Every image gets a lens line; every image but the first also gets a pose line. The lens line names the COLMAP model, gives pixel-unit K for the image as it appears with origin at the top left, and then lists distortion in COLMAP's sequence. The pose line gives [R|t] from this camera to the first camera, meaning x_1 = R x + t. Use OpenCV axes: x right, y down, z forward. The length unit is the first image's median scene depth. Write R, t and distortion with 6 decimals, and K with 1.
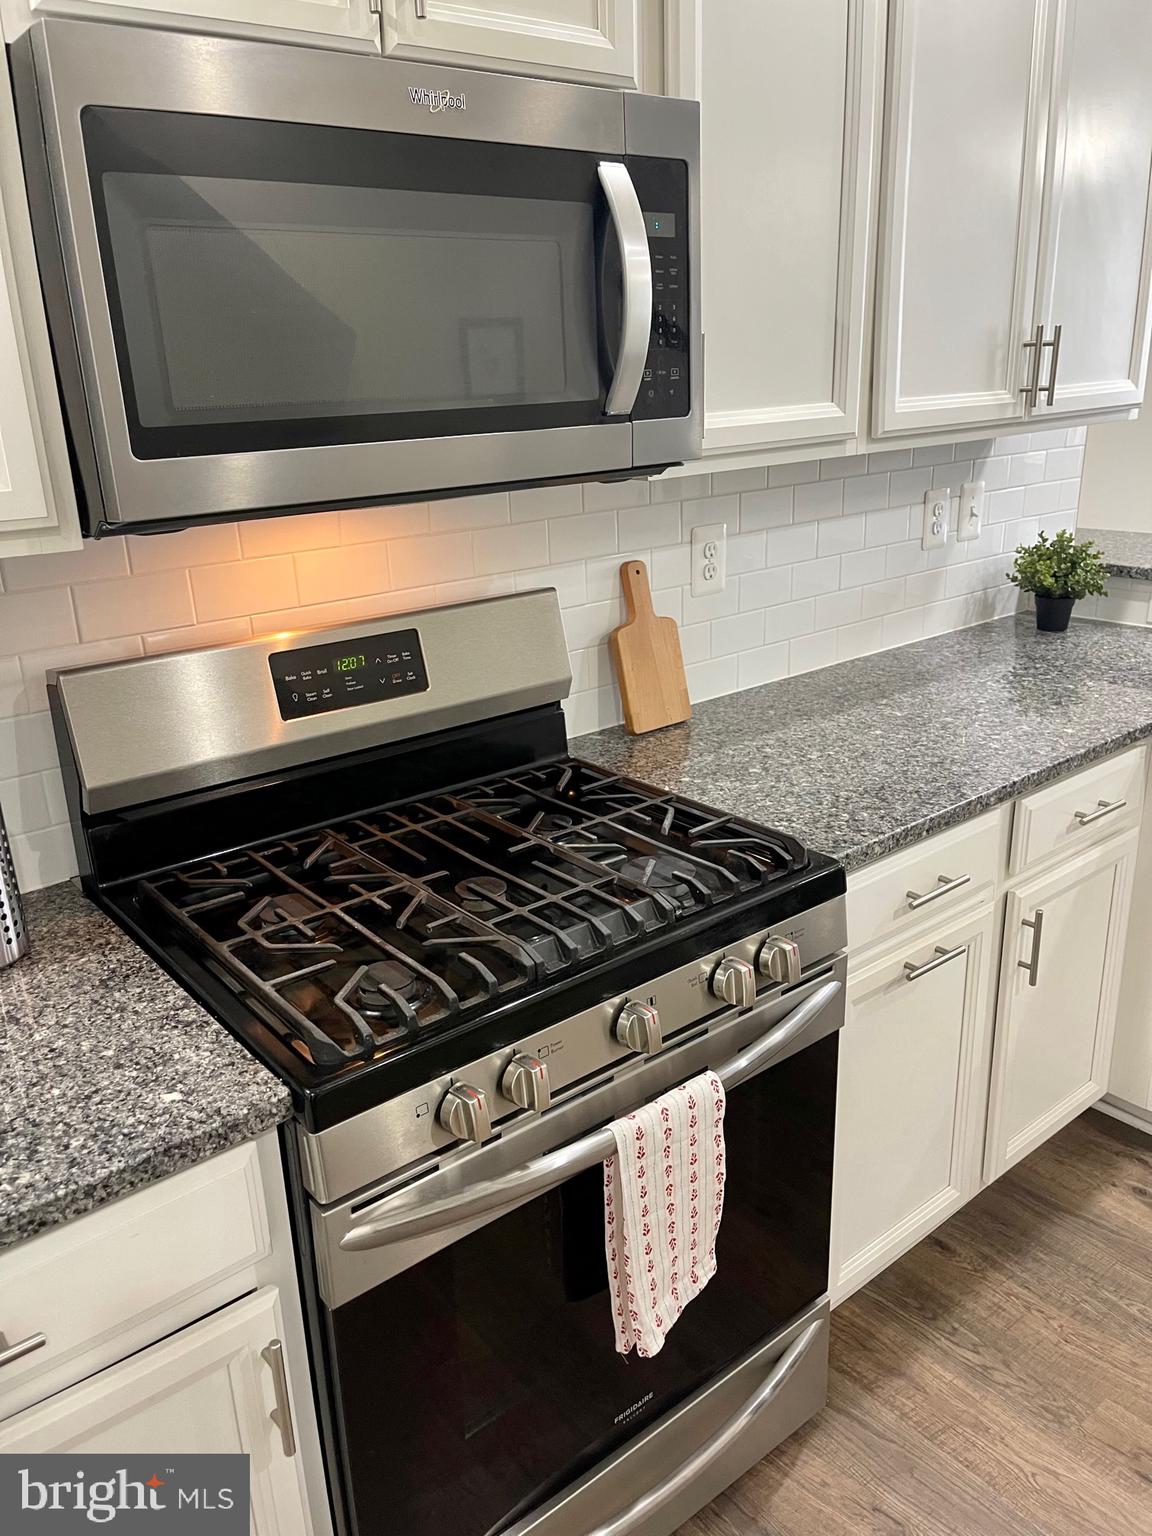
lens RADIAL K [[1170.9, 0, 575.8], [0, 1170.9, 760.8], [0, 0, 1]] dist [0.073320, -0.100436]
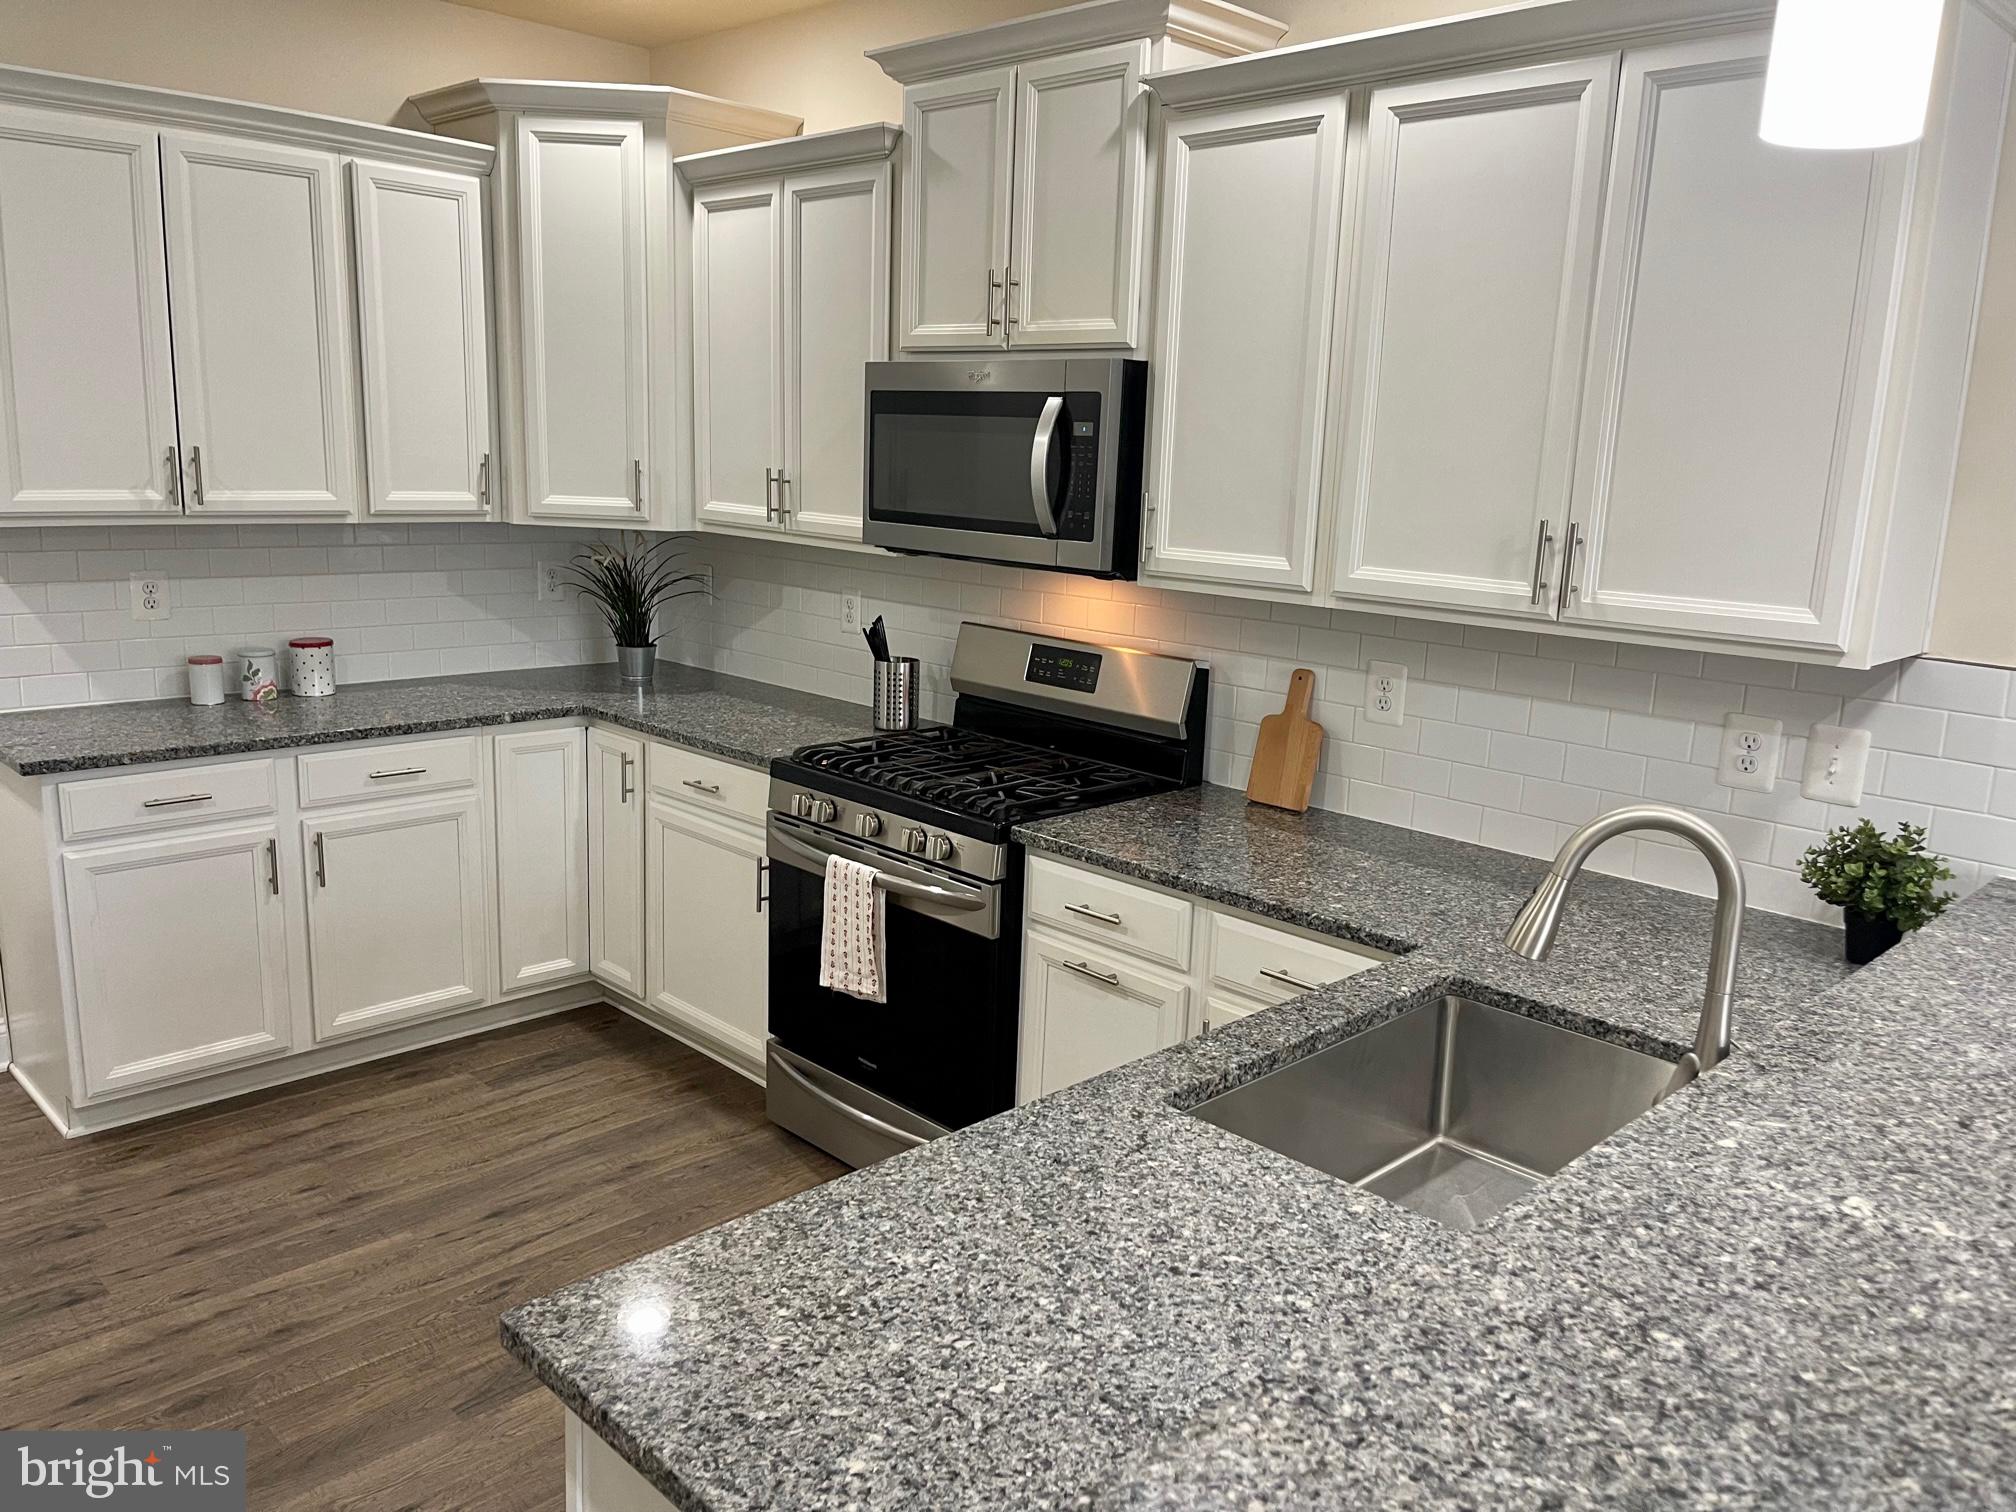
lens RADIAL K [[1536.8, 0, 1013.3], [0, 1536.8, 748.6], [0, 0, 1]] dist [0.073320, -0.100436]
pose [[0.103746, 0.236241, -0.966140, 1.481805], [-0.357442, 0.915341, 0.185437, -0.266500], [0.928155, 0.326100, 0.179405, 0.434261]]
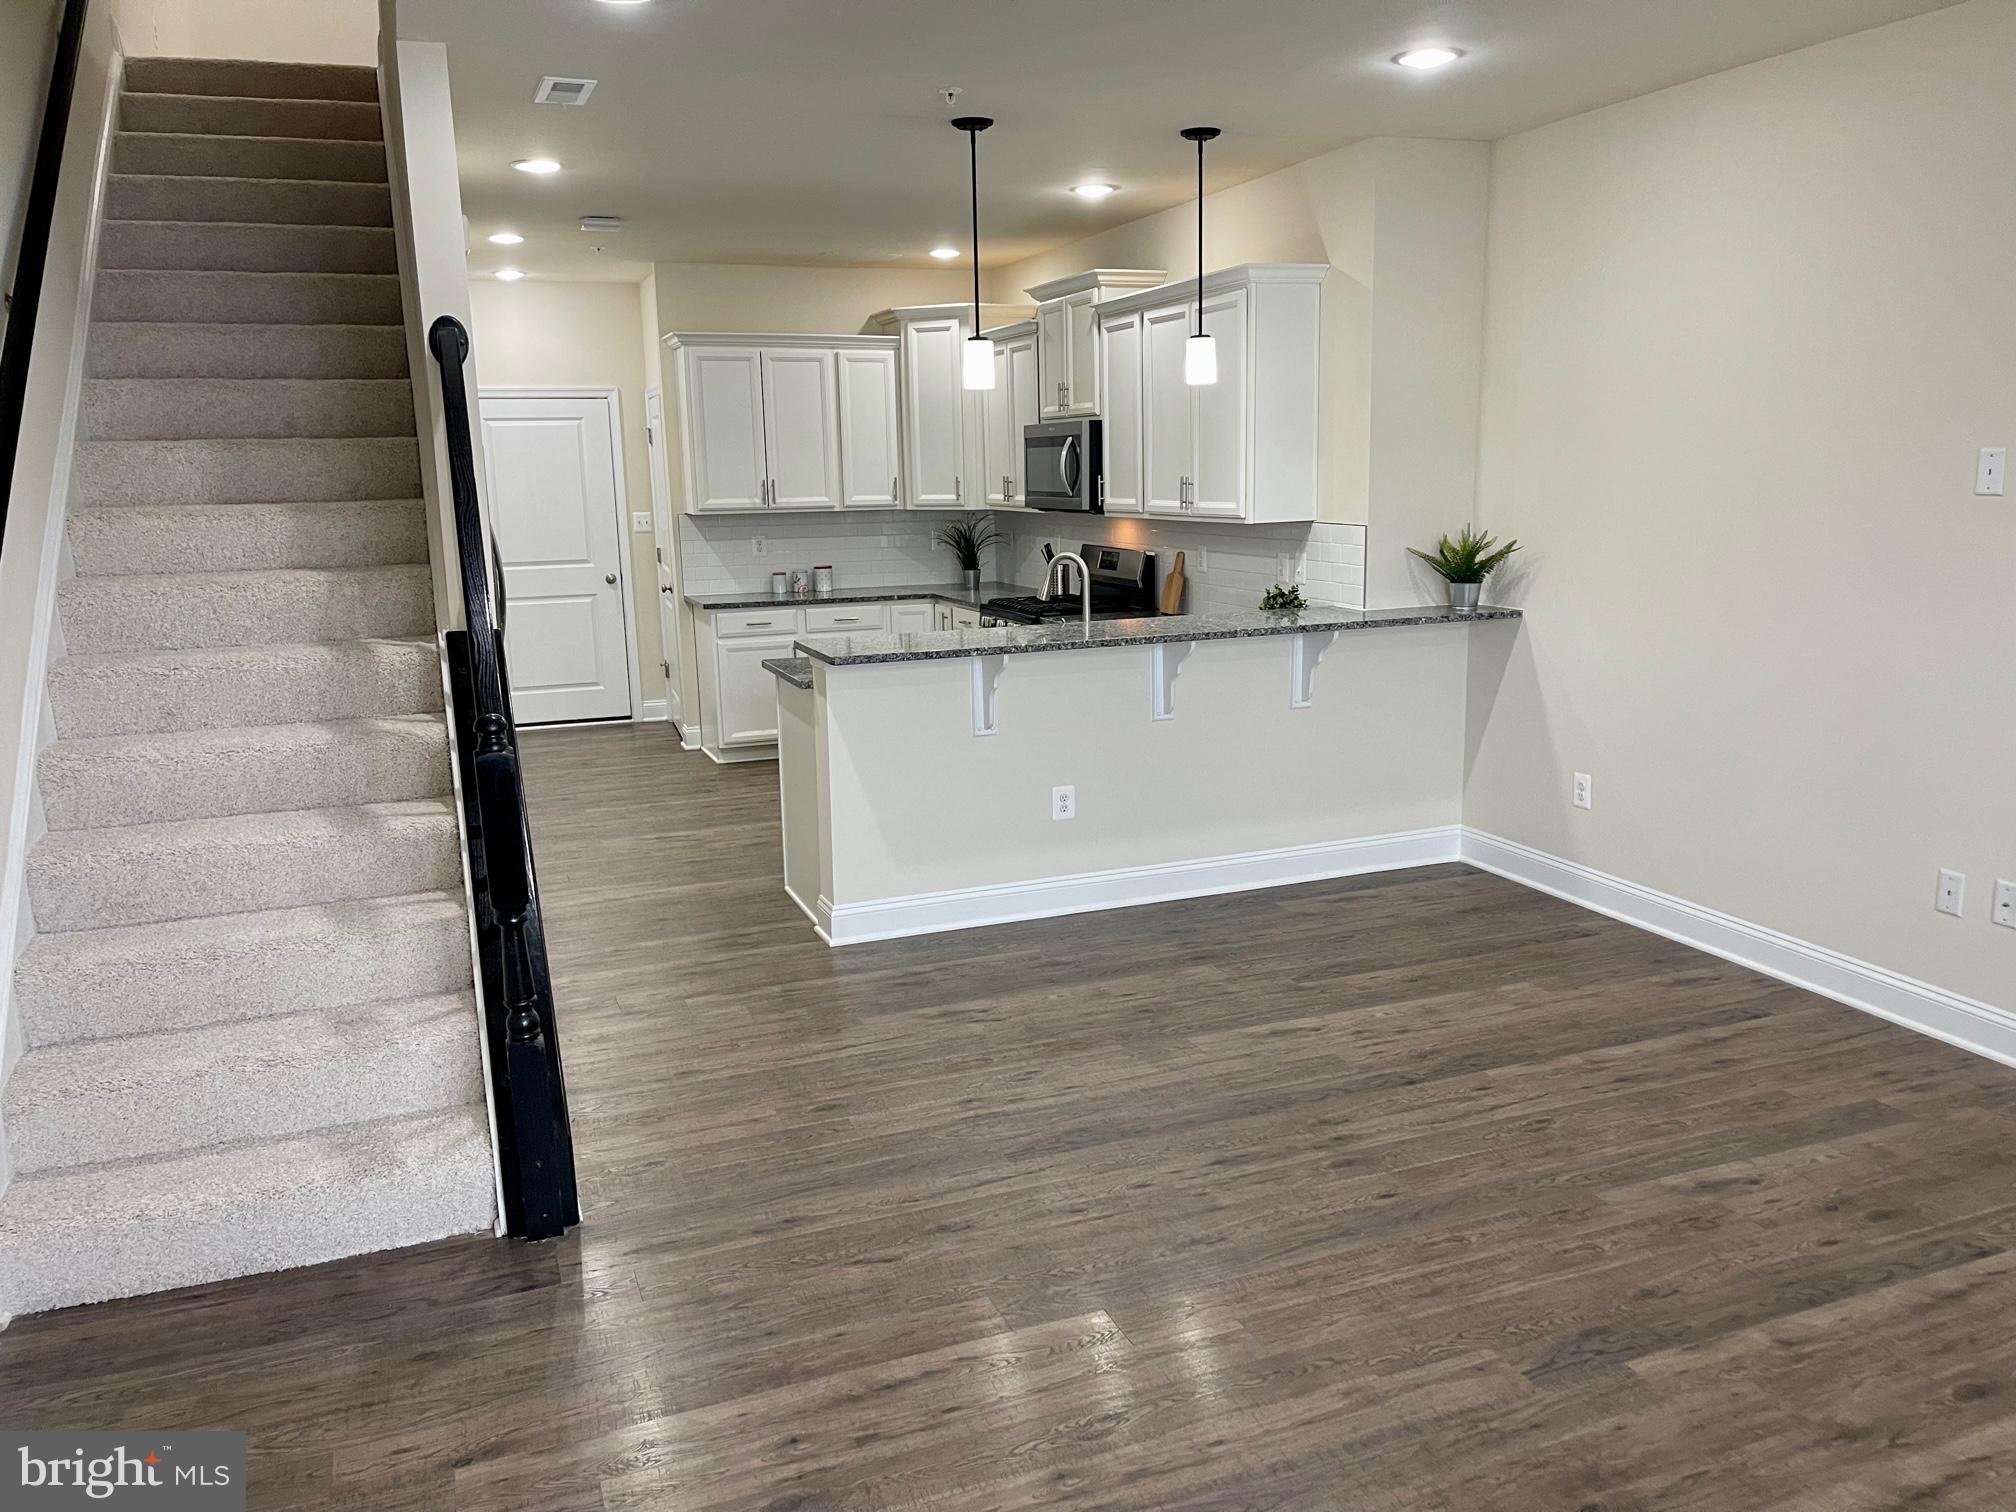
lens RADIAL K [[1536.8, 0, 1013.3], [0, 1536.8, 748.6], [0, 0, 1]] dist [0.073320, -0.100436]
pose [[-0.302229, 0.216810, -0.928252, 3.350498], [-0.275898, 0.912215, 0.302894, -0.683032], [0.912435, 0.347646, -0.215880, 1.481479]]
